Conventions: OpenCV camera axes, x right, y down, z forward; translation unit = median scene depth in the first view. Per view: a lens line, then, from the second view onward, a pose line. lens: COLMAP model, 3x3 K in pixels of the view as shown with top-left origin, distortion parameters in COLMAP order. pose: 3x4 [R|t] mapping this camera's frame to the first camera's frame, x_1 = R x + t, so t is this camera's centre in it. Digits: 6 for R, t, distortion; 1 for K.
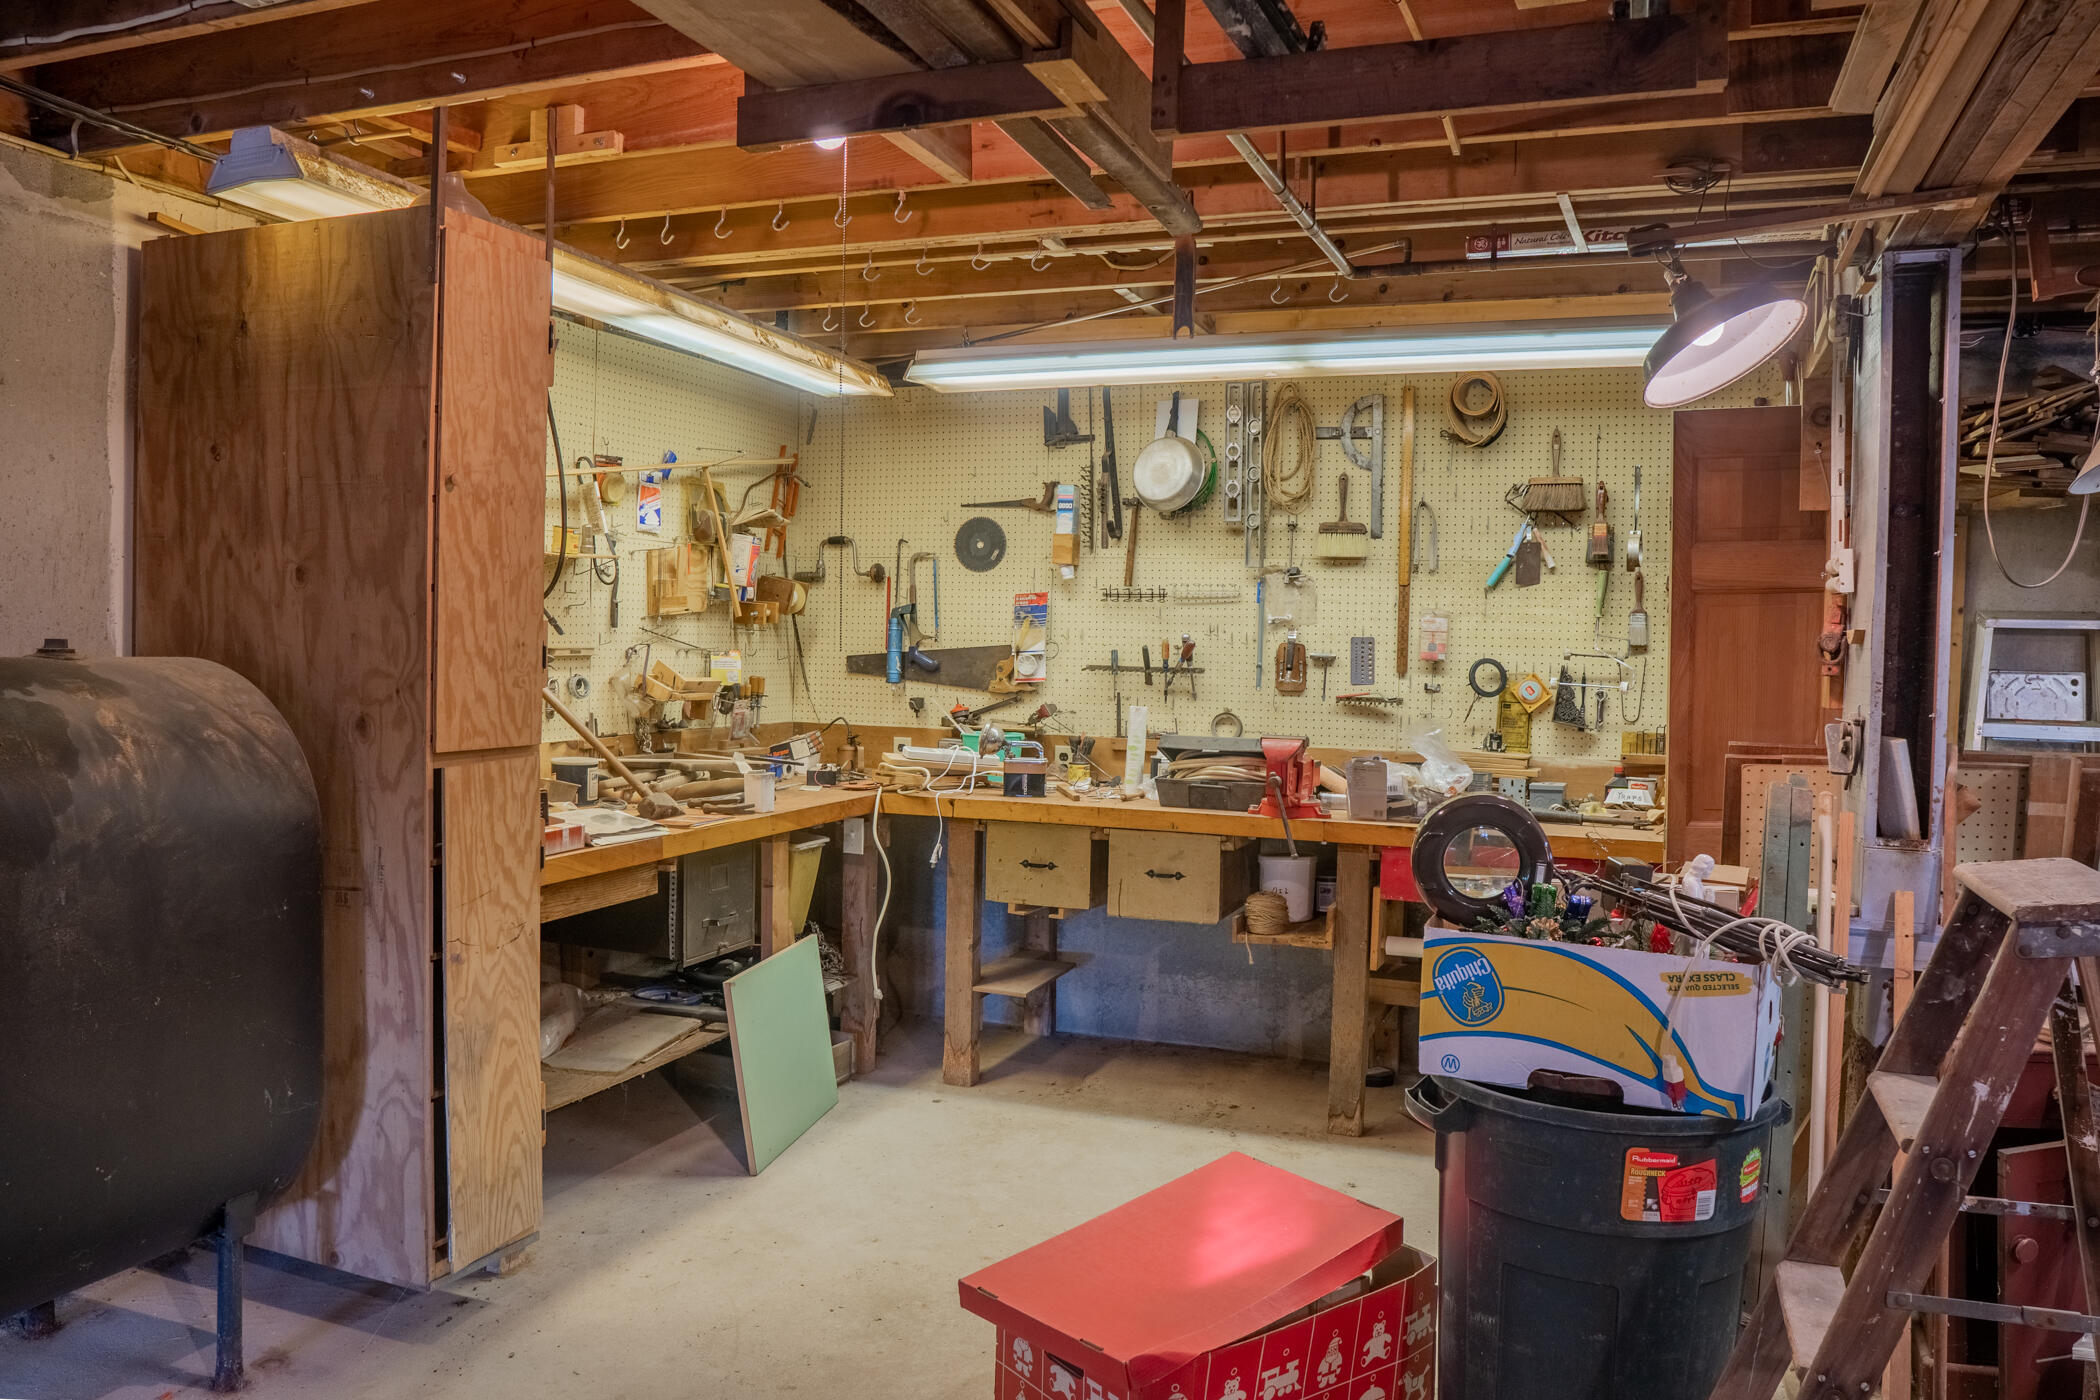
lens RADIAL K [[1552.6, 0, 1050.0], [0, 1552.6, 700.0], [0, 0, 1]] dist [-0.119169, 0.087596]
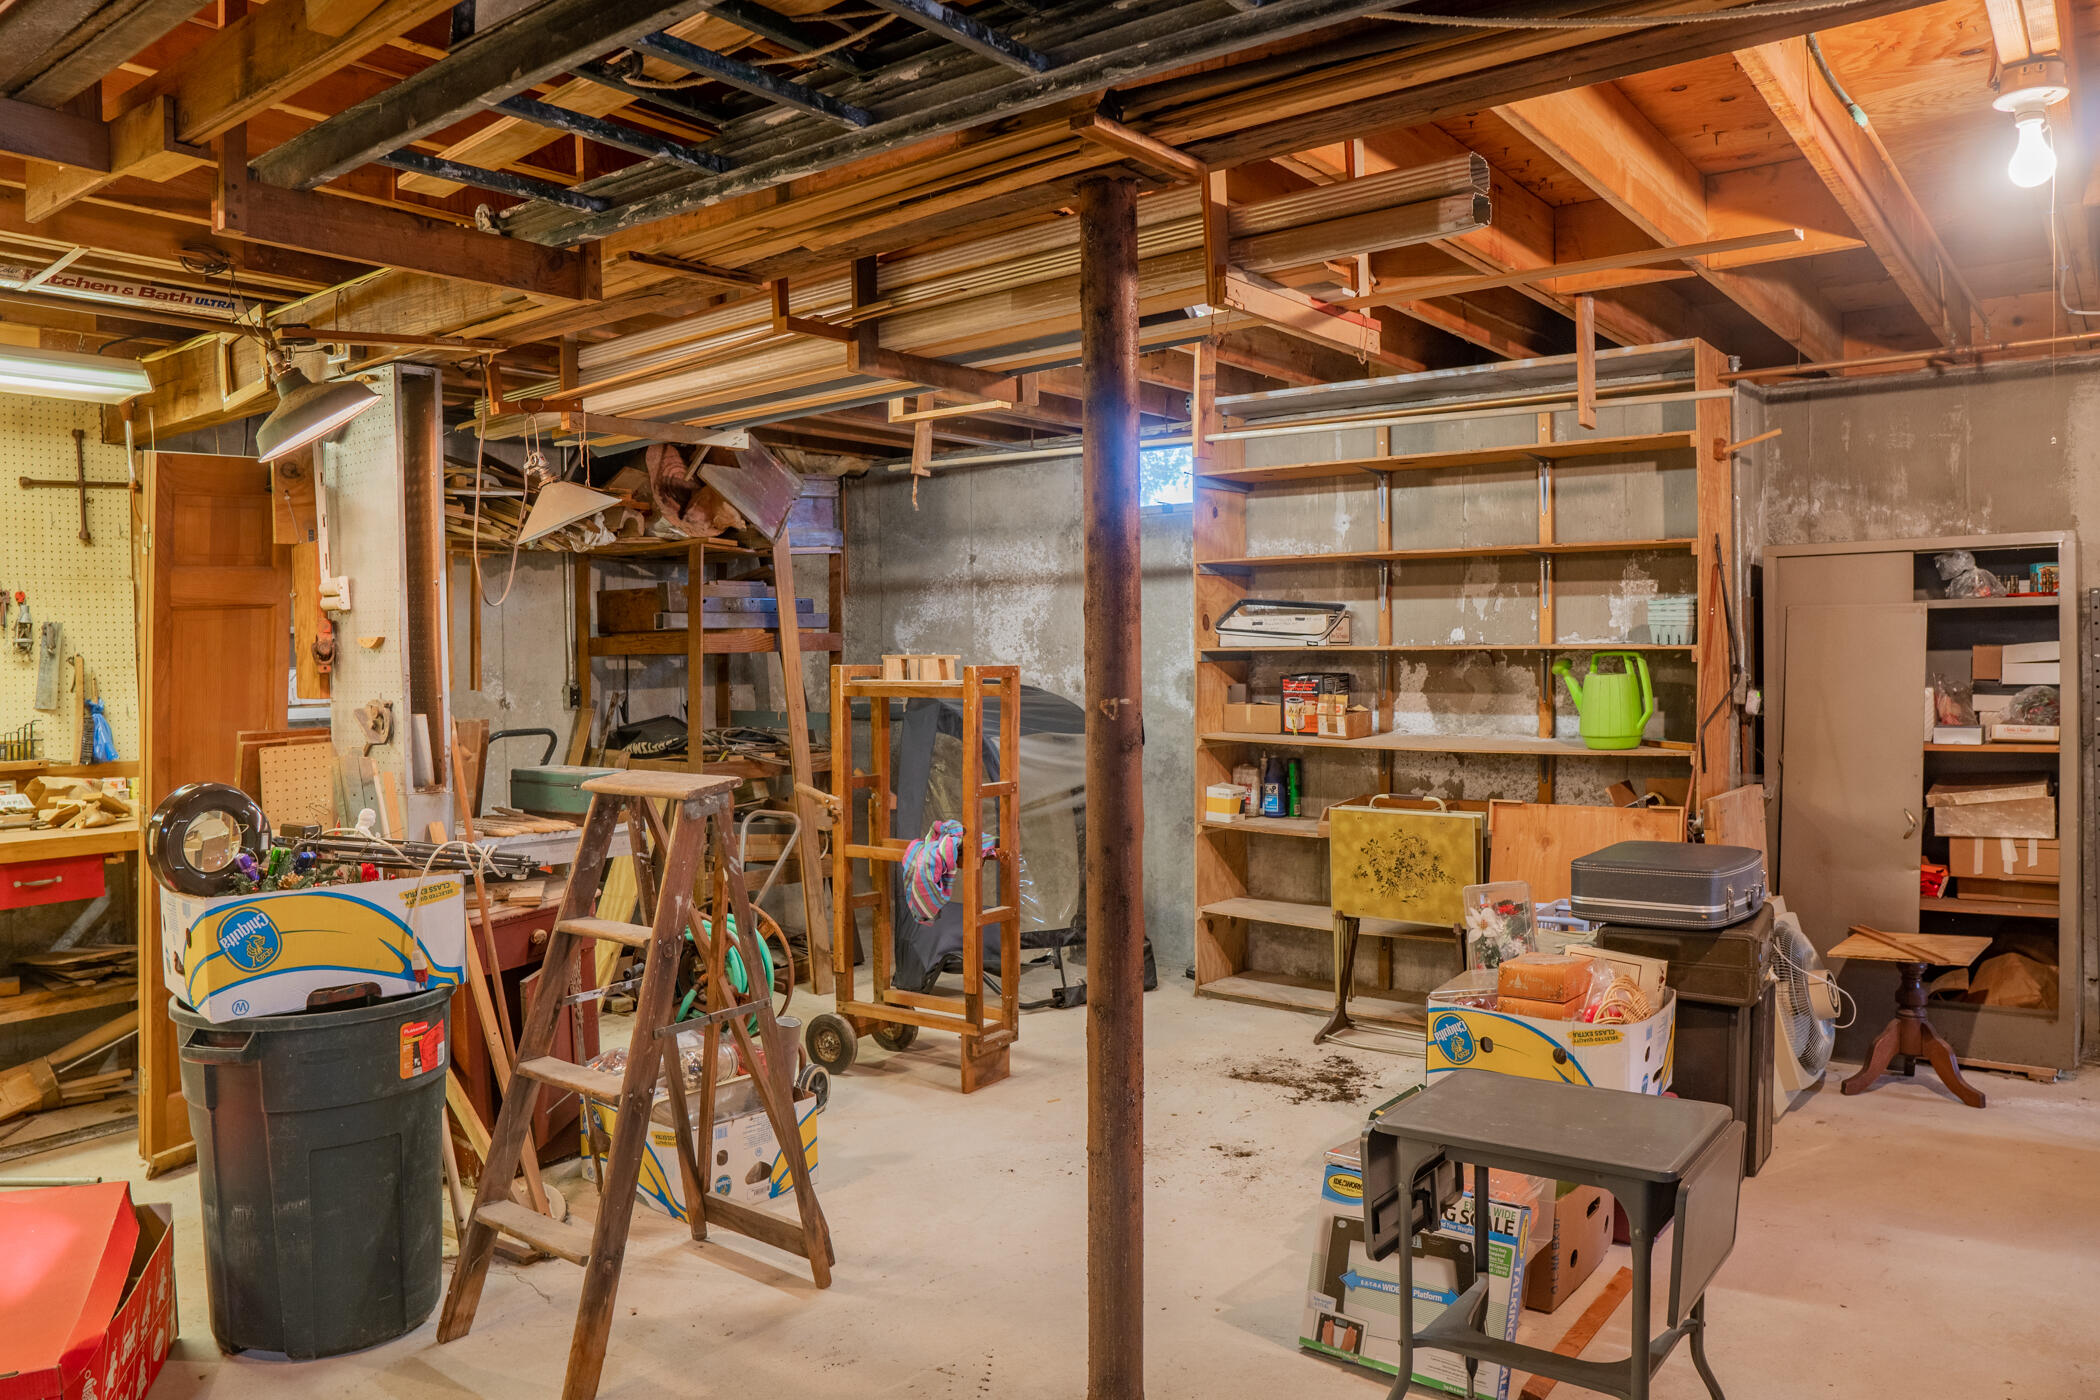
lens RADIAL K [[1473.4, 0, 1050.0], [0, 1473.4, 700.0], [0, 0, 1]] dist [-0.109949, 0.073815]
pose [[0.283496, -0.058616, 0.957180, -0.335856], [0.057769, 0.997361, 0.043966, -0.007888], [-0.957232, 0.042831, 0.286134, 0.036097]]
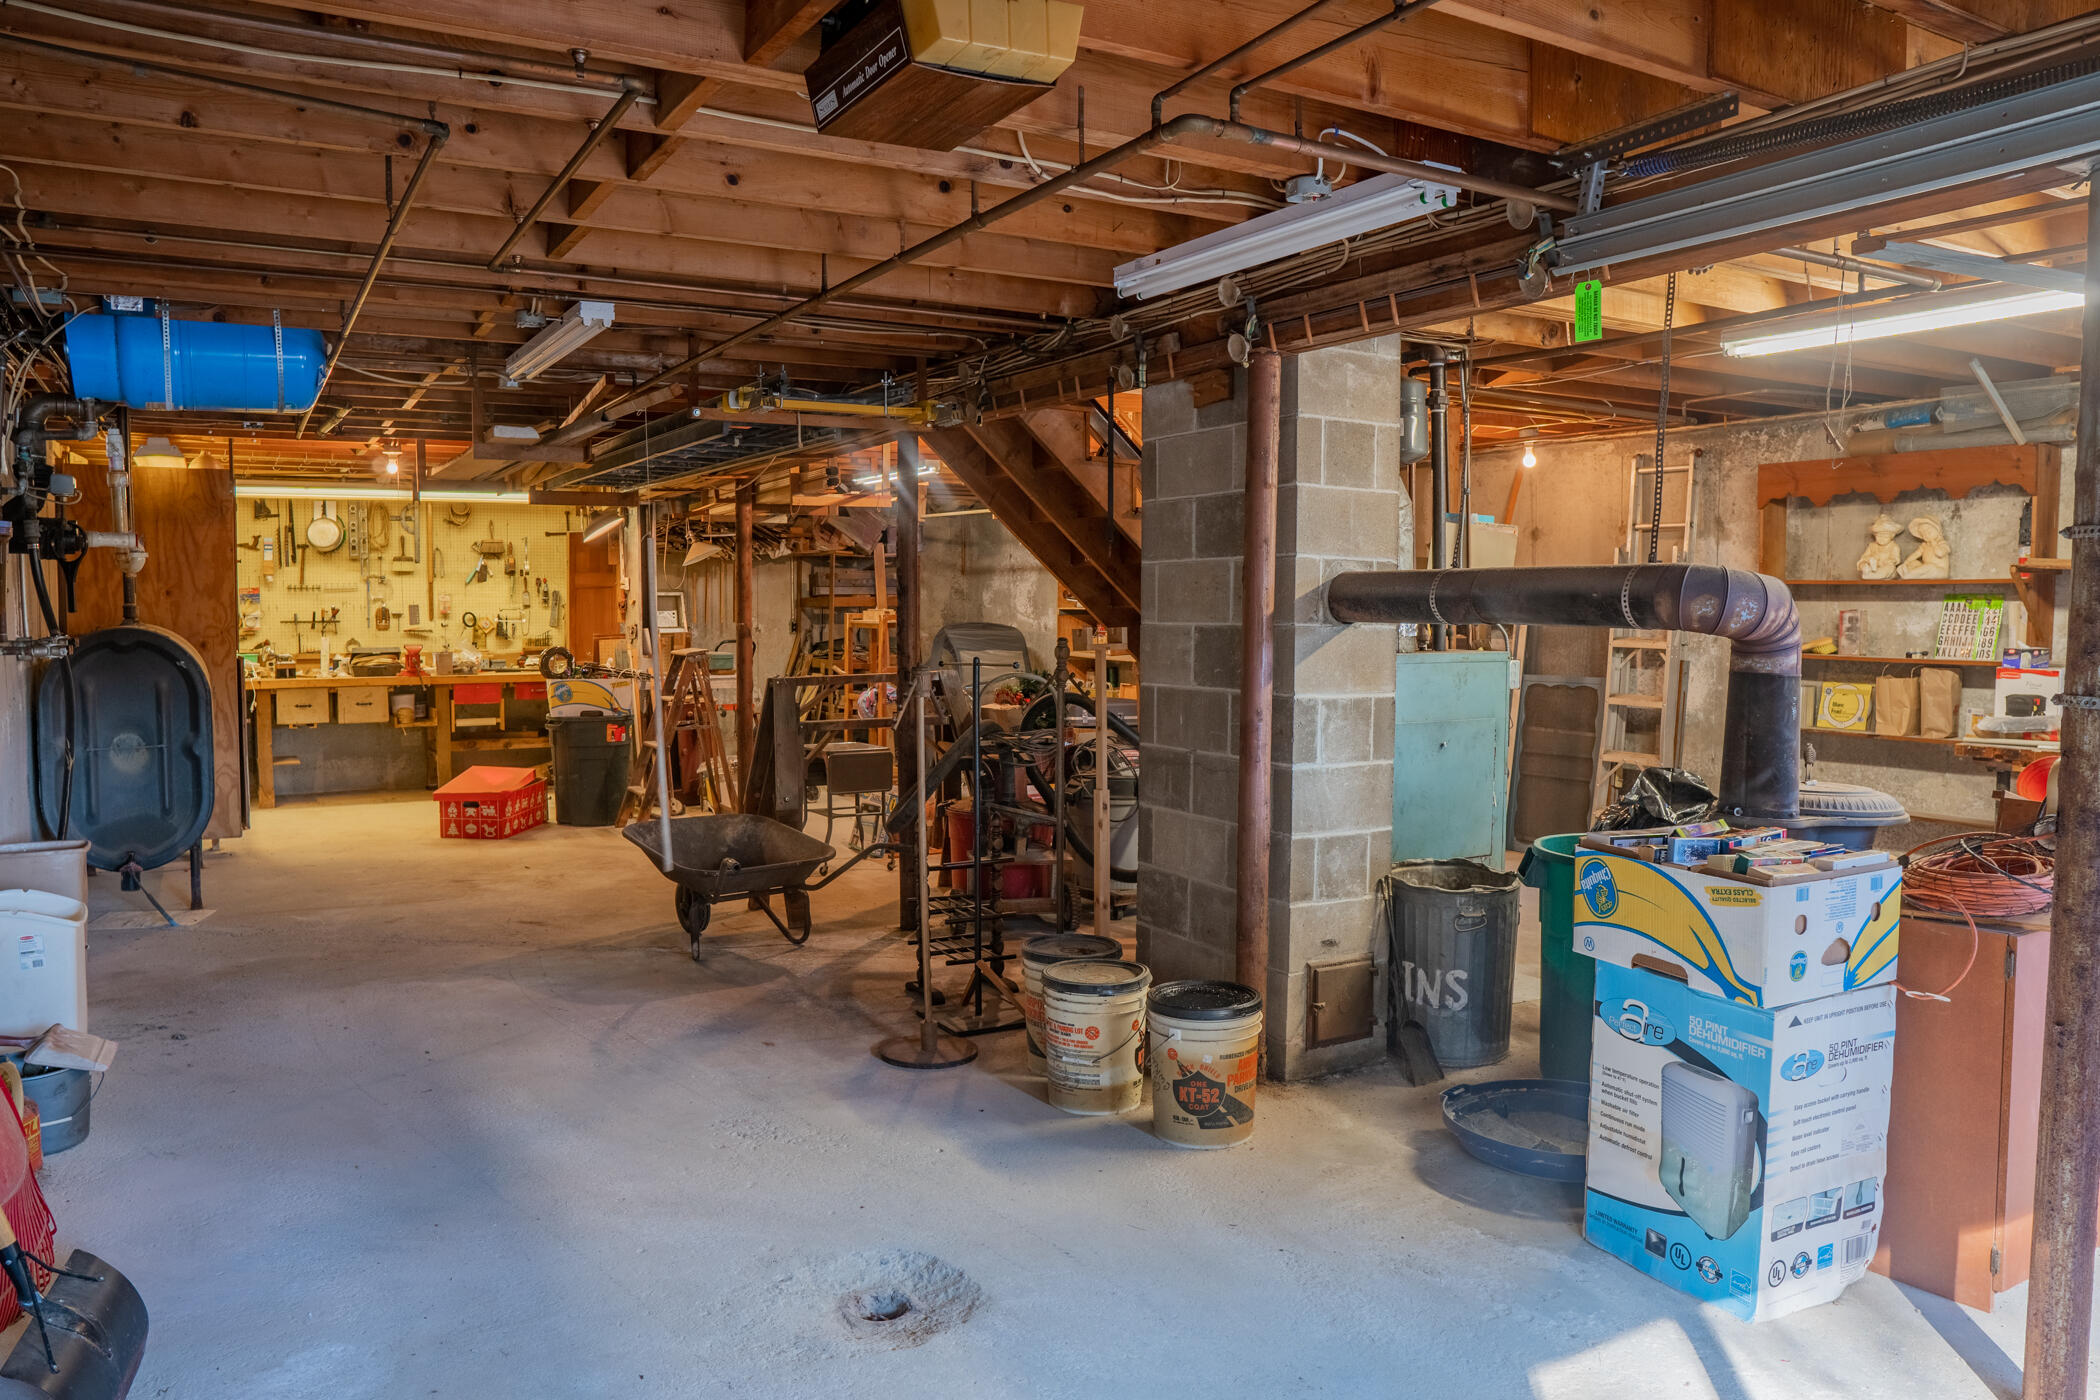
lens RADIAL K [[1473.4, 0, 1050.0], [0, 1473.4, 700.0], [0, 0, 1]] dist [-0.109949, 0.073815]
pose [[0.628328, -0.072295, 0.774582, -1.024088], [0.043694, 0.997380, 0.057646, 0.022541], [-0.776721, -0.002376, 0.629841, -1.300509]]
